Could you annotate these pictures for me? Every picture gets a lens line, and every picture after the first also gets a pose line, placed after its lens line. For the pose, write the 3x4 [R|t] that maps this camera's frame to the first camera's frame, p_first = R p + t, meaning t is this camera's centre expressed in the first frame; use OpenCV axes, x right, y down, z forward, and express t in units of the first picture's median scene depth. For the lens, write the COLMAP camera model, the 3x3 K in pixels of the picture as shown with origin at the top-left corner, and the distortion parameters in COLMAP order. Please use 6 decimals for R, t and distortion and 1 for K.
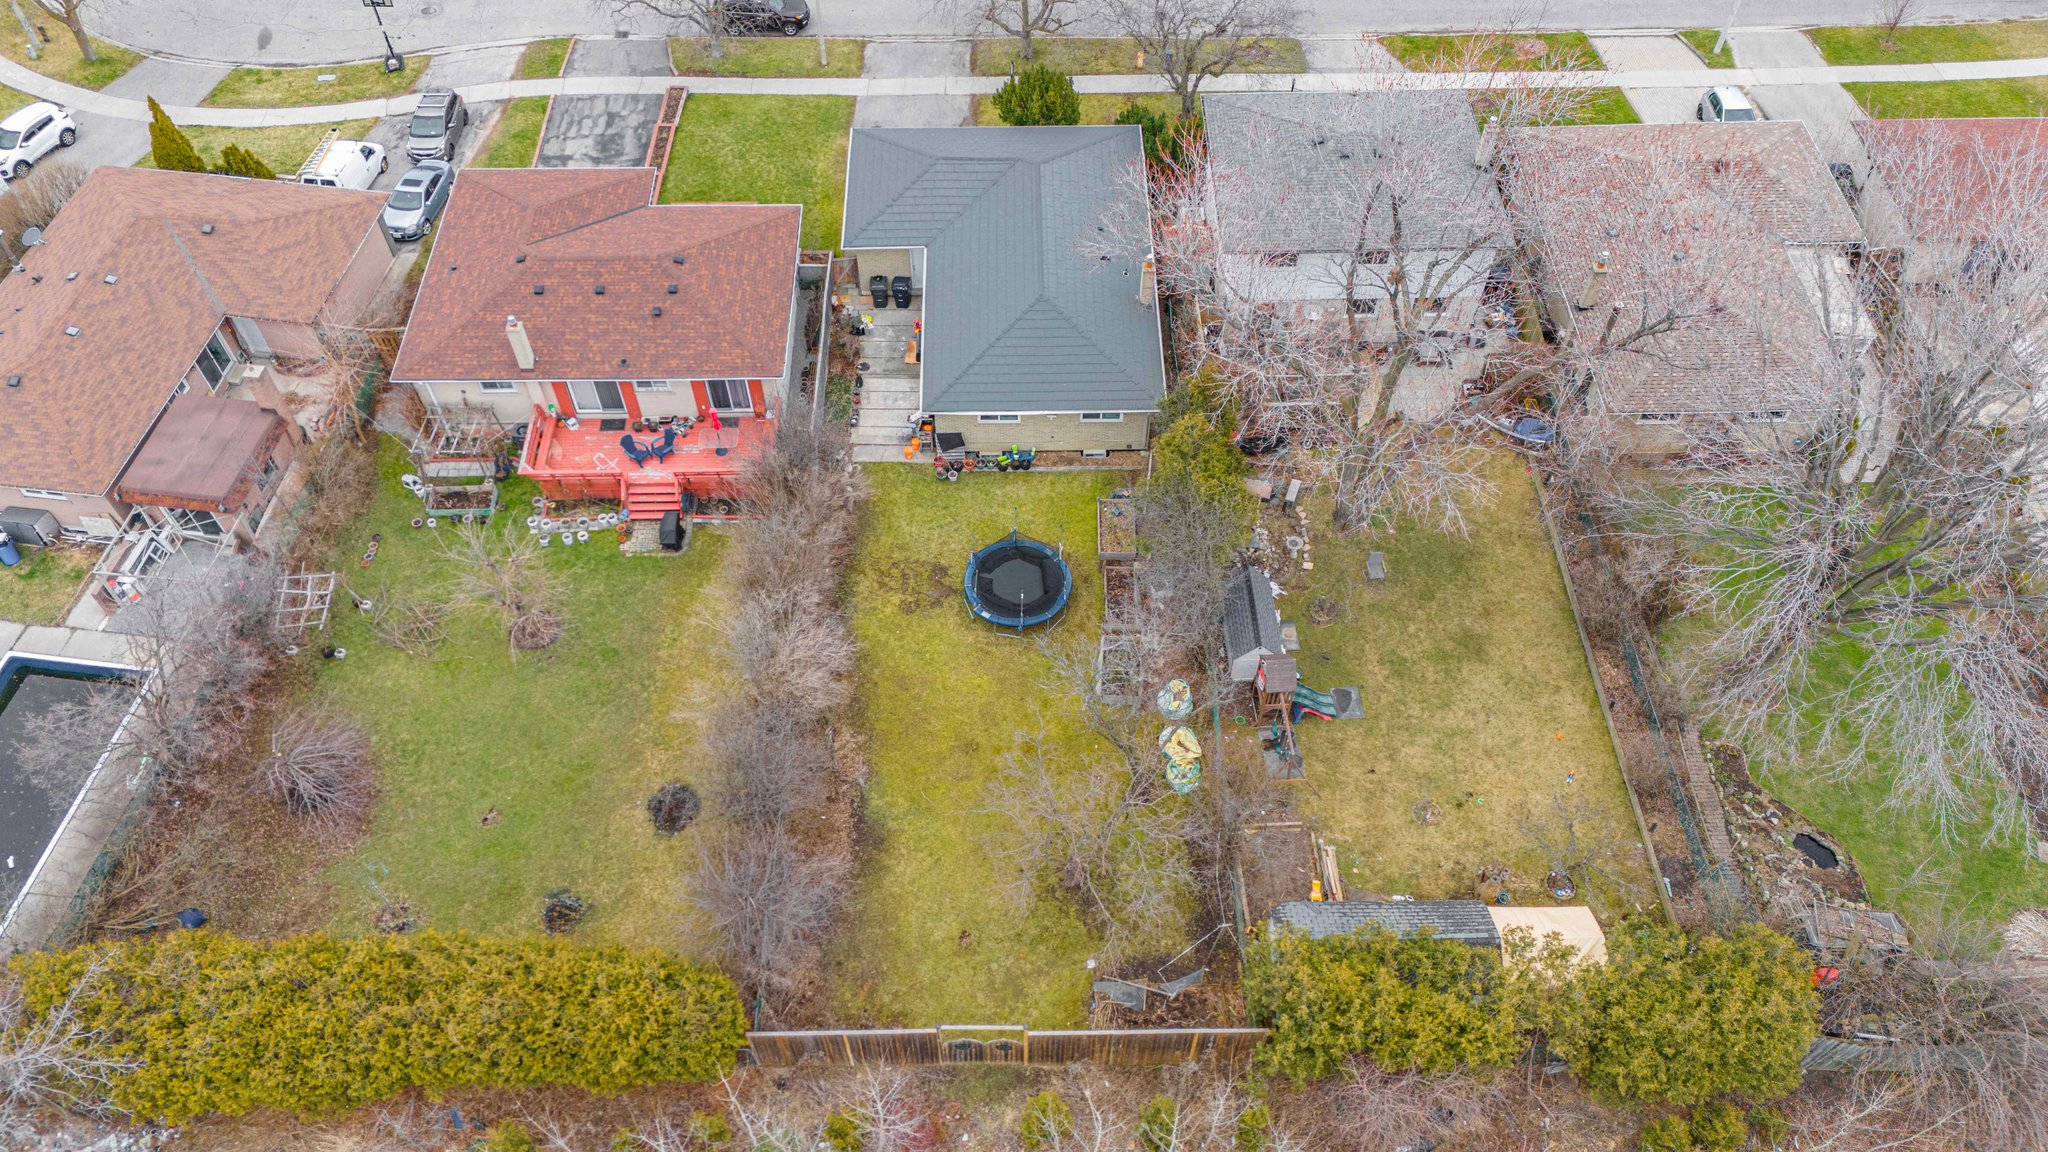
lens RADIAL K [[1461.6, 0, 1024.0], [0, 1461.6, 576.0], [0, 0, 1]] dist [0.089974, -0.100129]
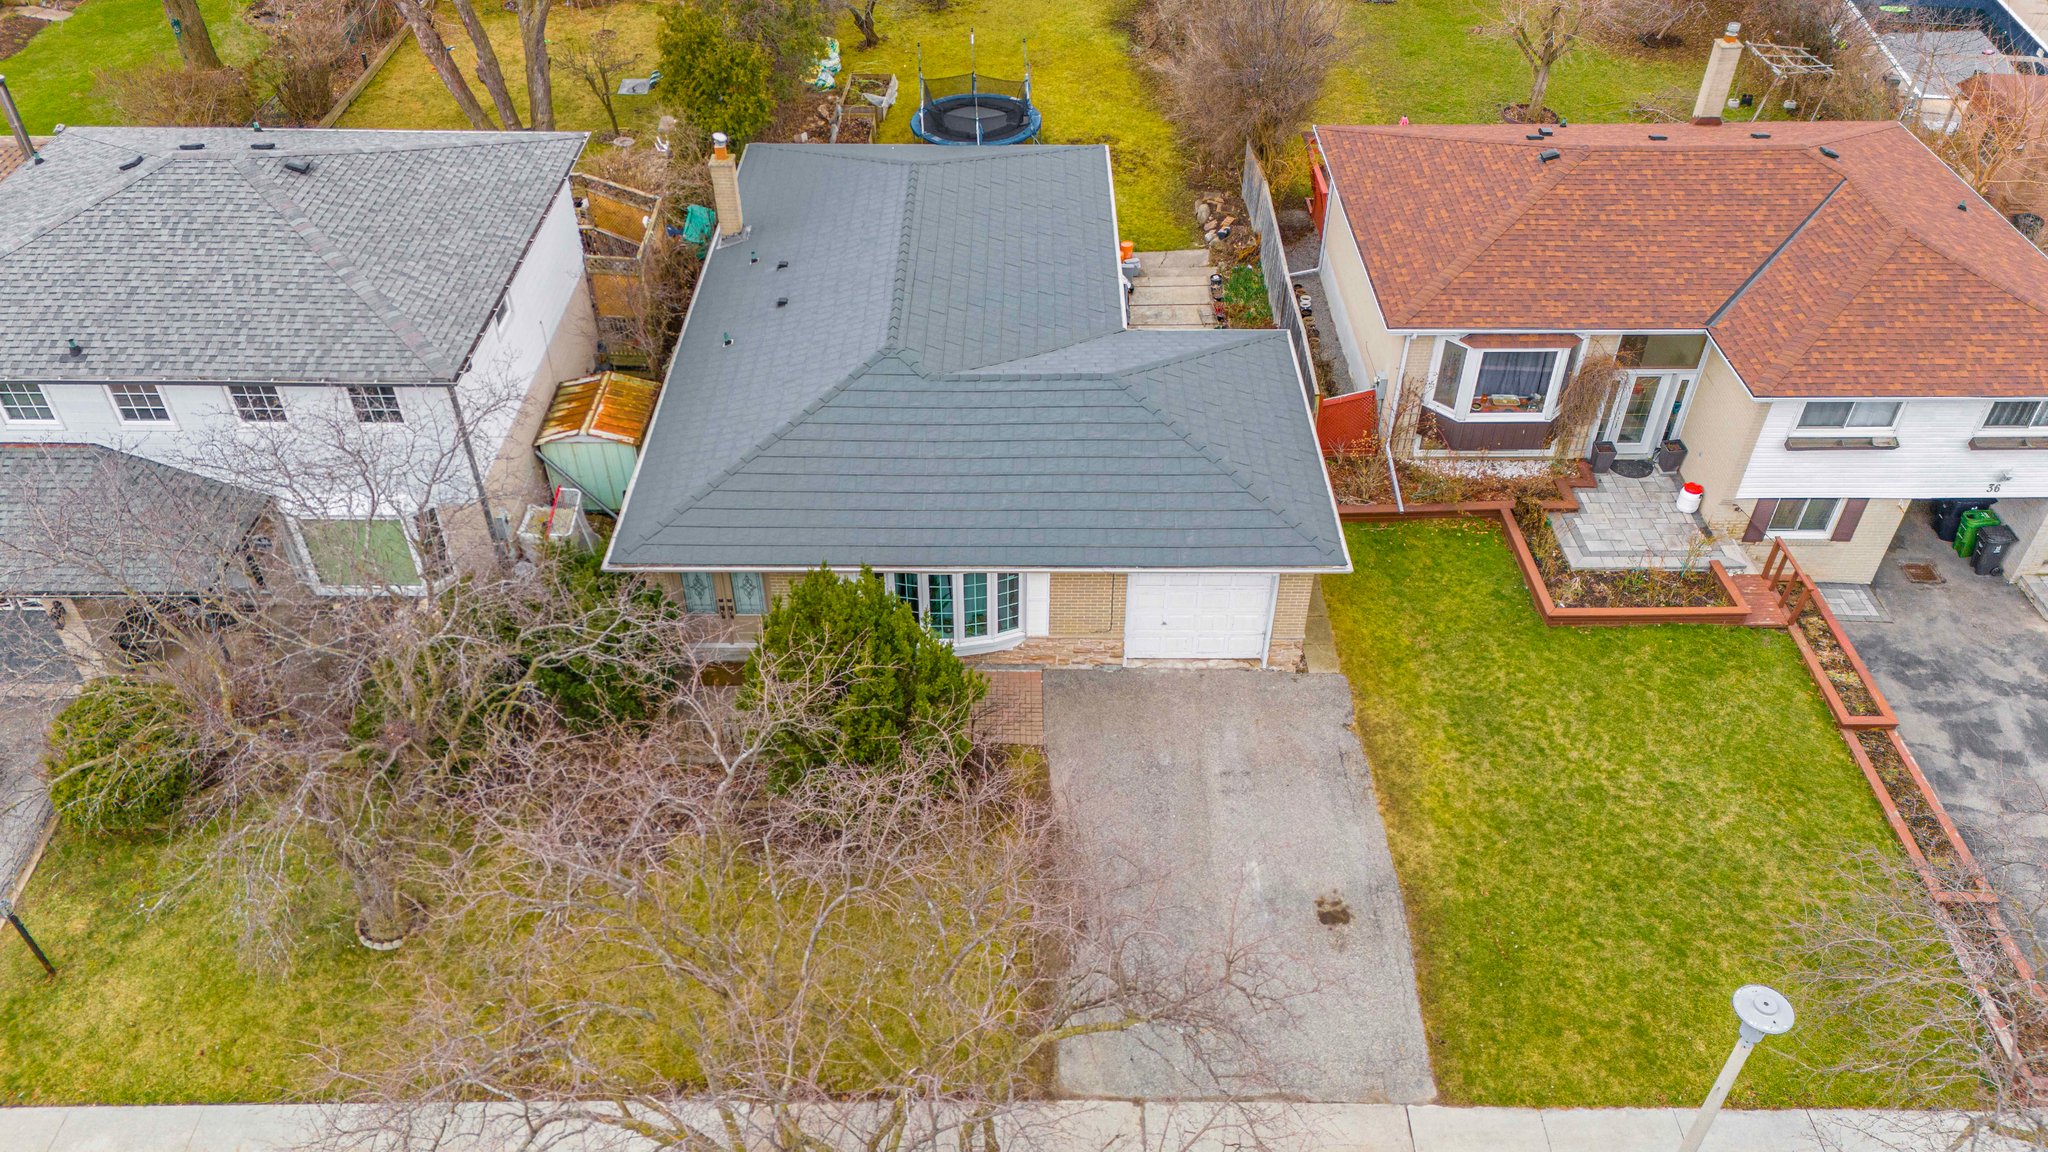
lens RADIAL K [[1479.6, 0, 1024.0], [0, 1479.6, 576.0], [0, 0, 1]] dist [0.059468, -0.051255]
pose [[-0.999880, -0.010555, 0.011348, -0.040458], [0.011976, -0.061507, 0.998035, -0.795363], [-0.009837, 0.998051, 0.061626, 1.124587]]
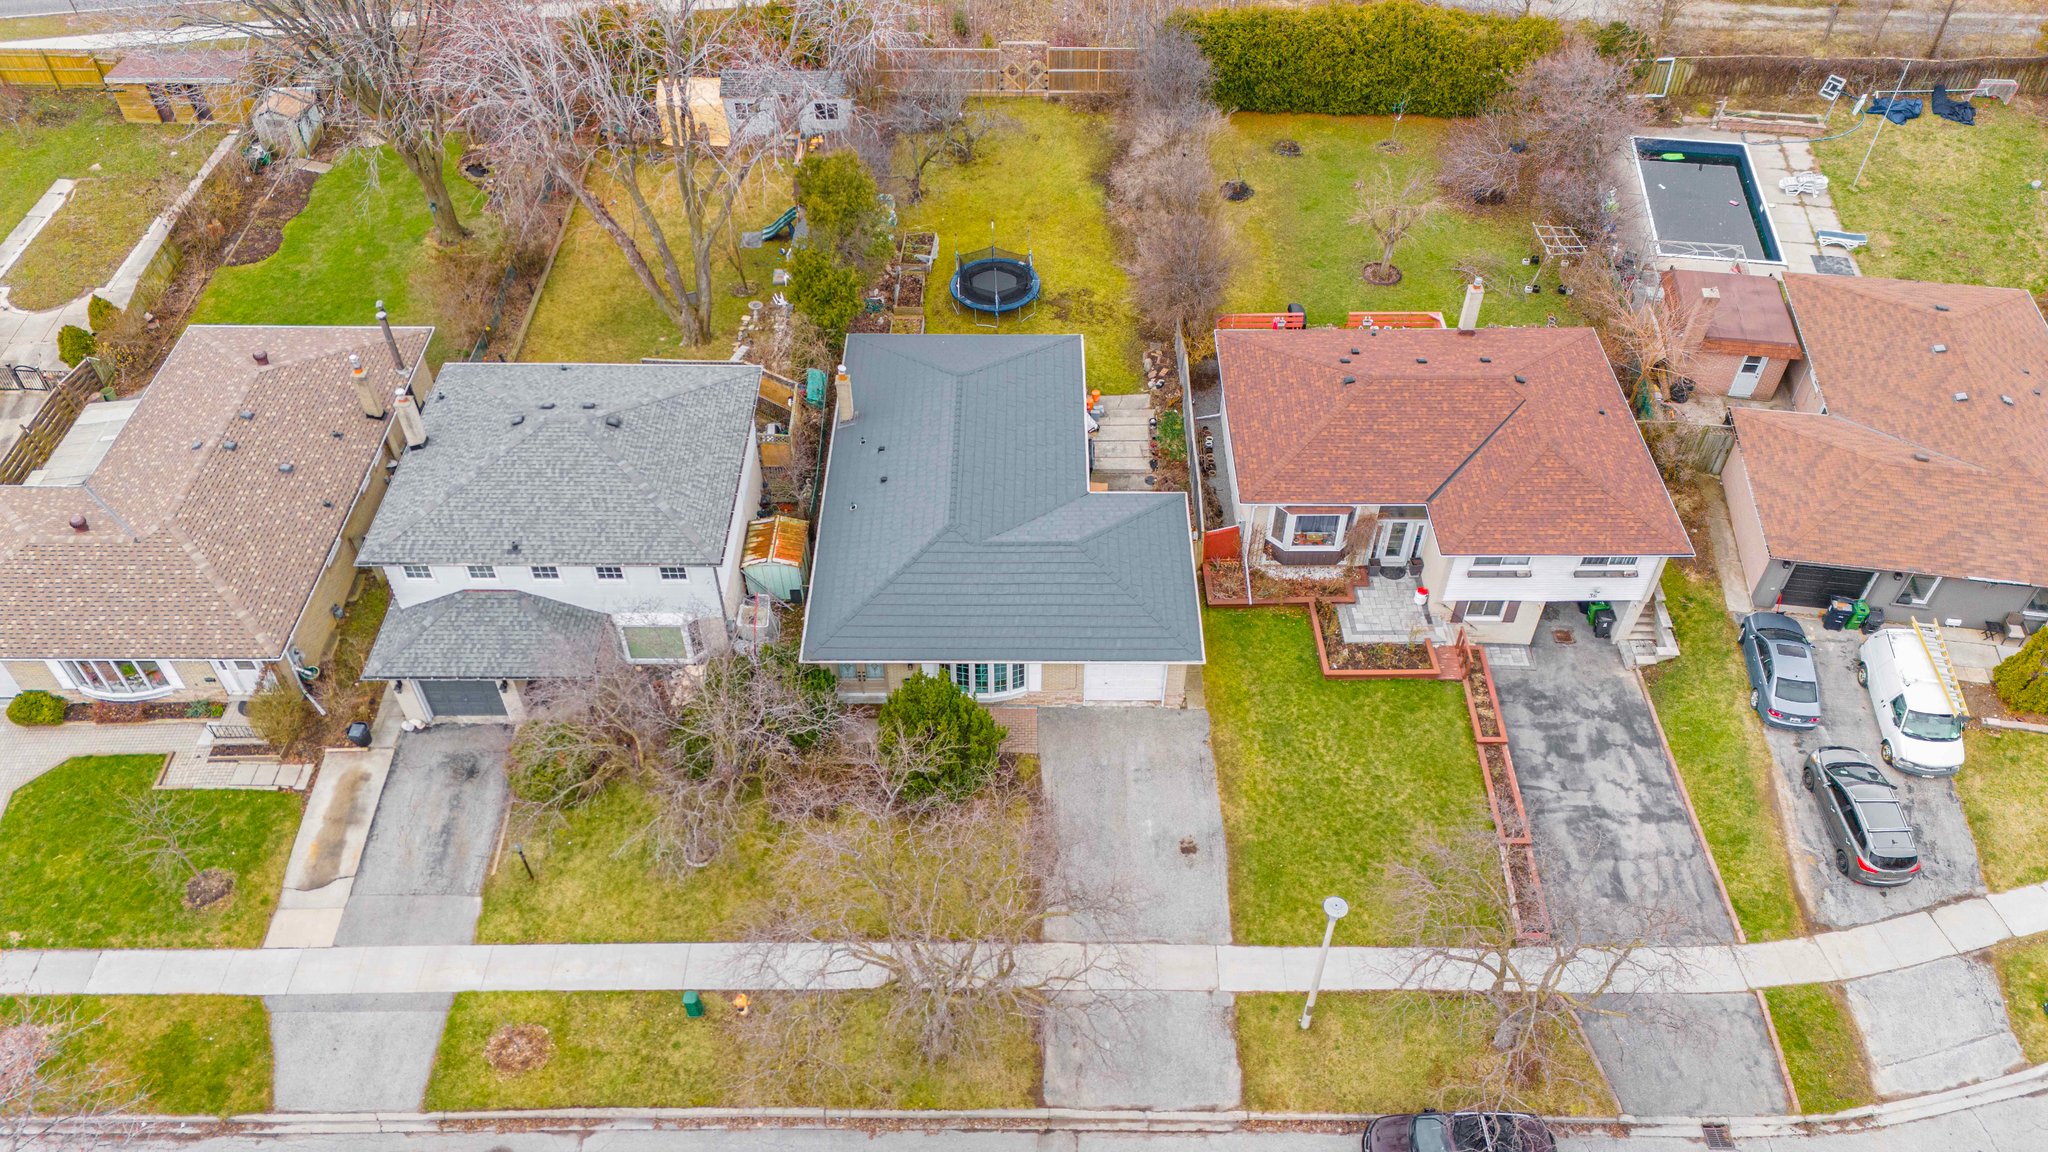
lens RADIAL K [[1461.6, 0, 1024.0], [0, 1461.6, 576.0], [0, 0, 1]] dist [0.089974, -0.100129]
pose [[-0.999824, -0.013095, 0.013407, -0.043888], [0.015331, -0.160077, 0.986986, -1.144811], [-0.010779, 0.987018, 0.160249, 0.972091]]
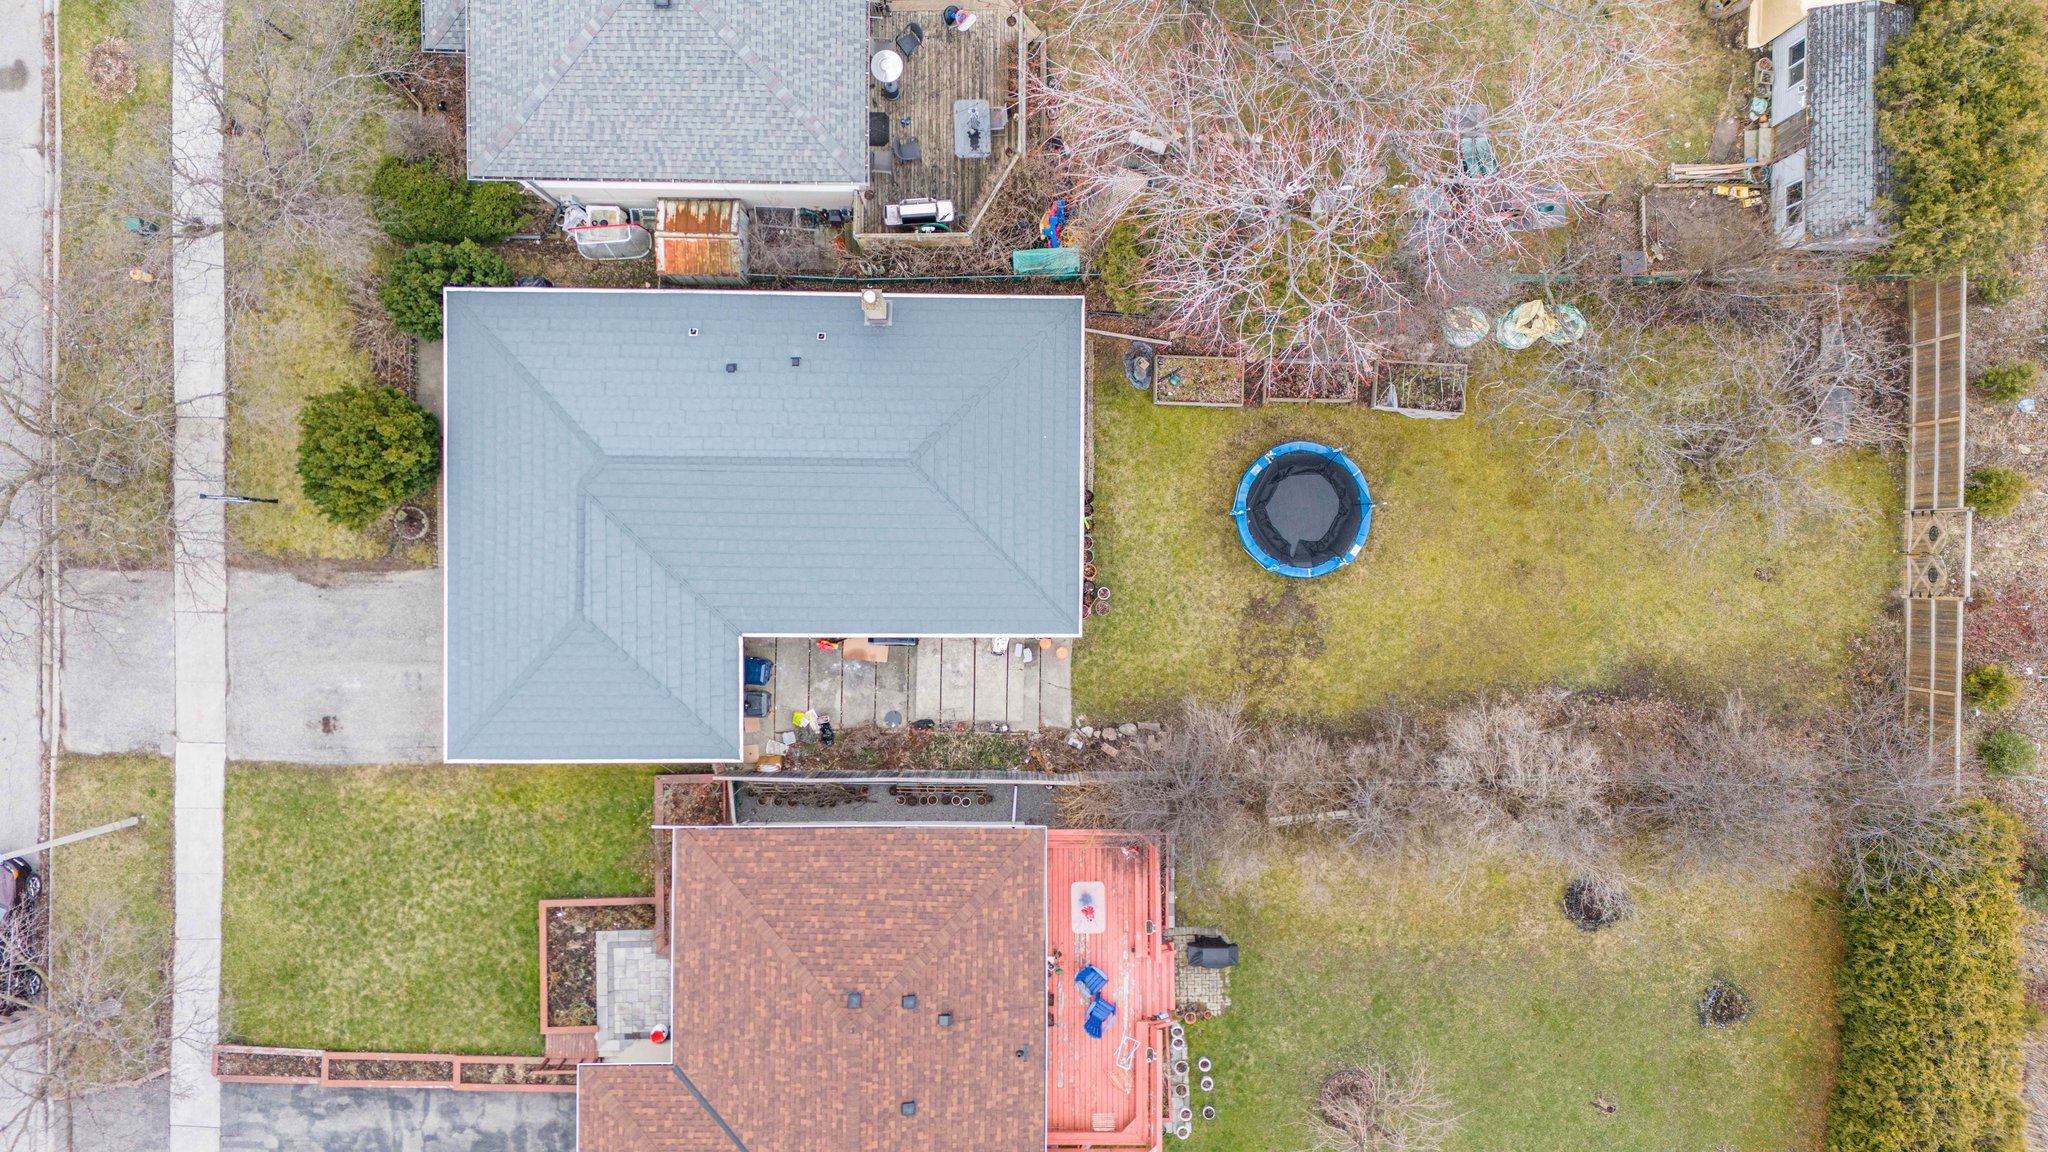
lens RADIAL K [[1461.6, 0, 1024.0], [0, 1461.6, 576.0], [0, 0, 1]] dist [0.089974, -0.100129]
pose [[0.021047, -0.999696, -0.012807, -0.030649], [0.796159, 0.009011, 0.605021, -0.555892], [-0.604722, -0.022930, 0.796107, 0.420333]]
